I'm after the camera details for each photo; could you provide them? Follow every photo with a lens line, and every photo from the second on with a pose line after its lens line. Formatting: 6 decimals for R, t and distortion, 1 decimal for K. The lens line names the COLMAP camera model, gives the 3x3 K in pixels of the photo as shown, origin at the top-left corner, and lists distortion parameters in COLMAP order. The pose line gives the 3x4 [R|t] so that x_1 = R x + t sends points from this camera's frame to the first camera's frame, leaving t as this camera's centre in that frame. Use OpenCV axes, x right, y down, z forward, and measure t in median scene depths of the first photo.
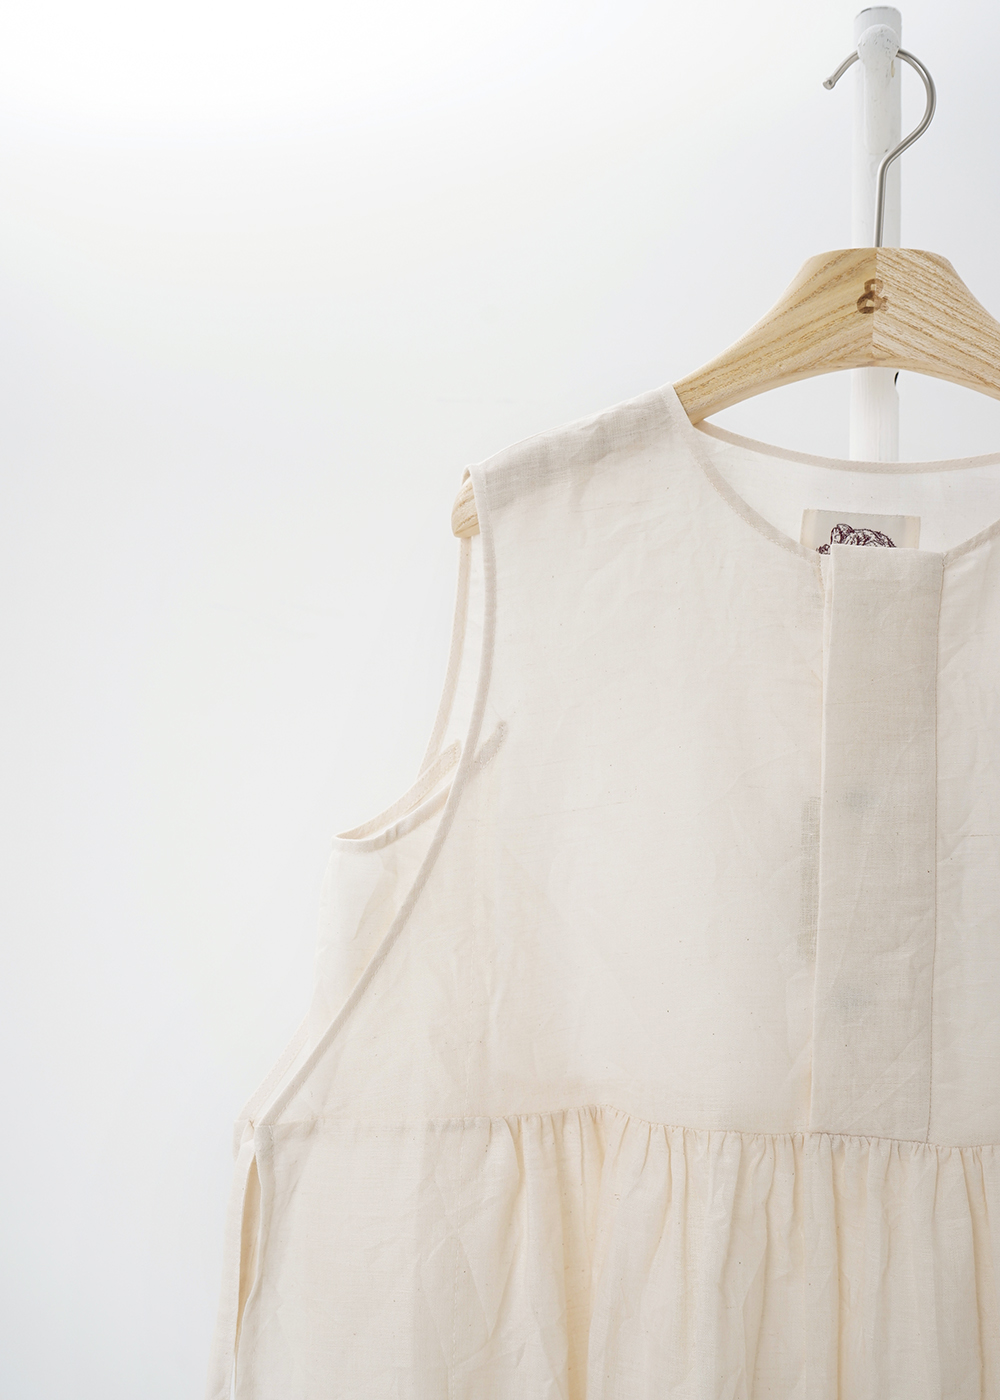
lens RADIAL K [[1597.2, 0, 500.0], [0, 1597.2, 700.0], [0, 0, 1]] dist [-0.001865, 0.005746]
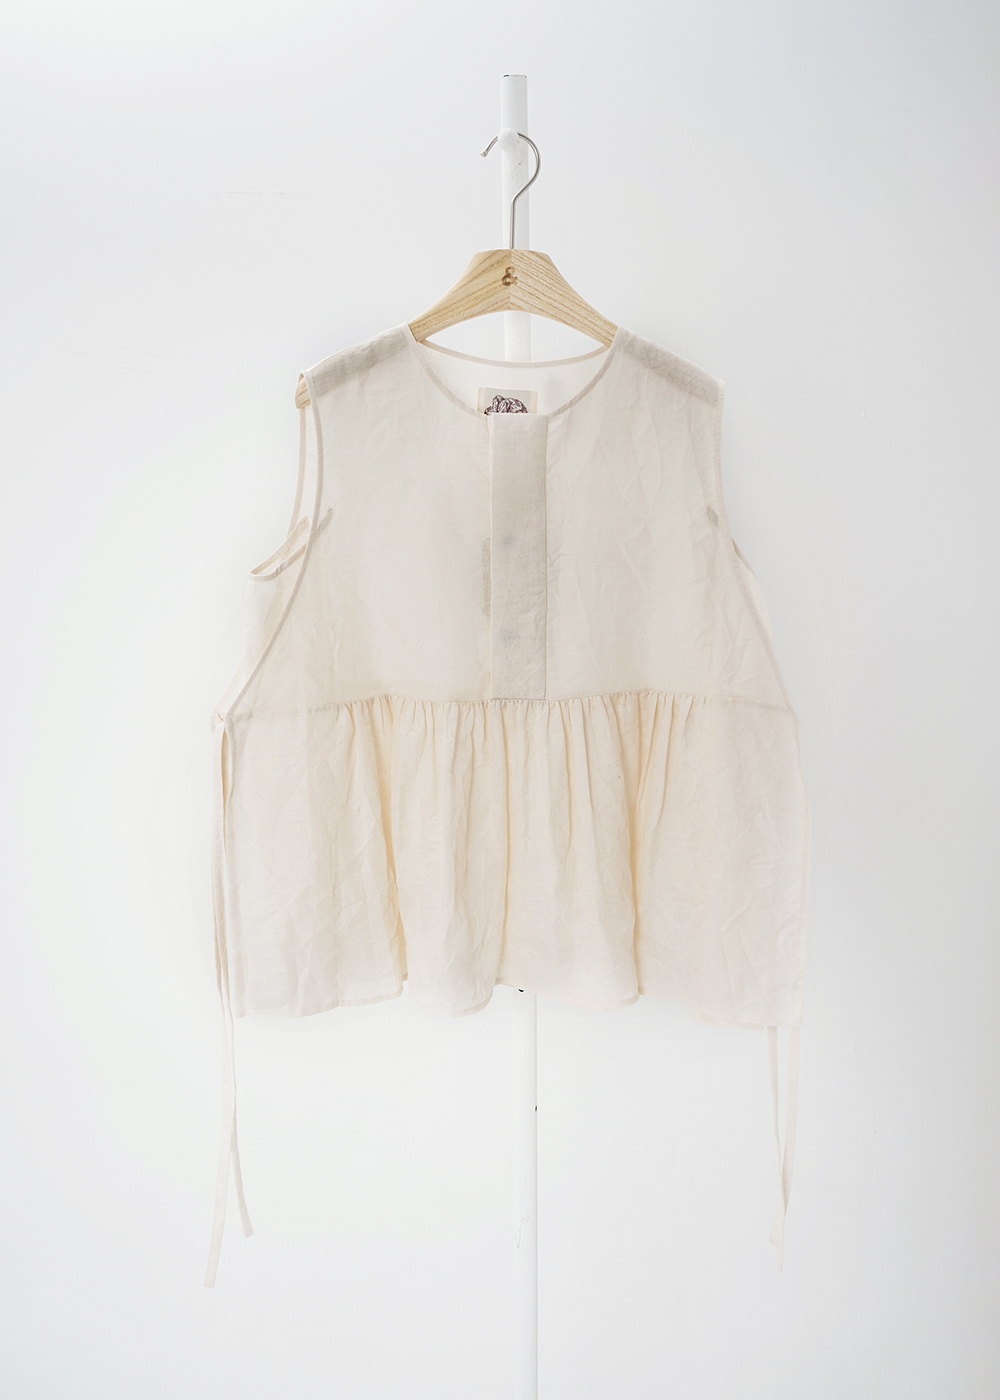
lens RADIAL K [[1597.2, 0, 500.0], [0, 1597.2, 700.0], [0, 0, 1]] dist [-0.001865, 0.005746]
pose [[0.986267, -0.075139, 0.147076, -0.102207], [0.033620, 0.963208, 0.266645, -0.284826], [-0.161700, -0.258039, 0.952507, -0.992578]]
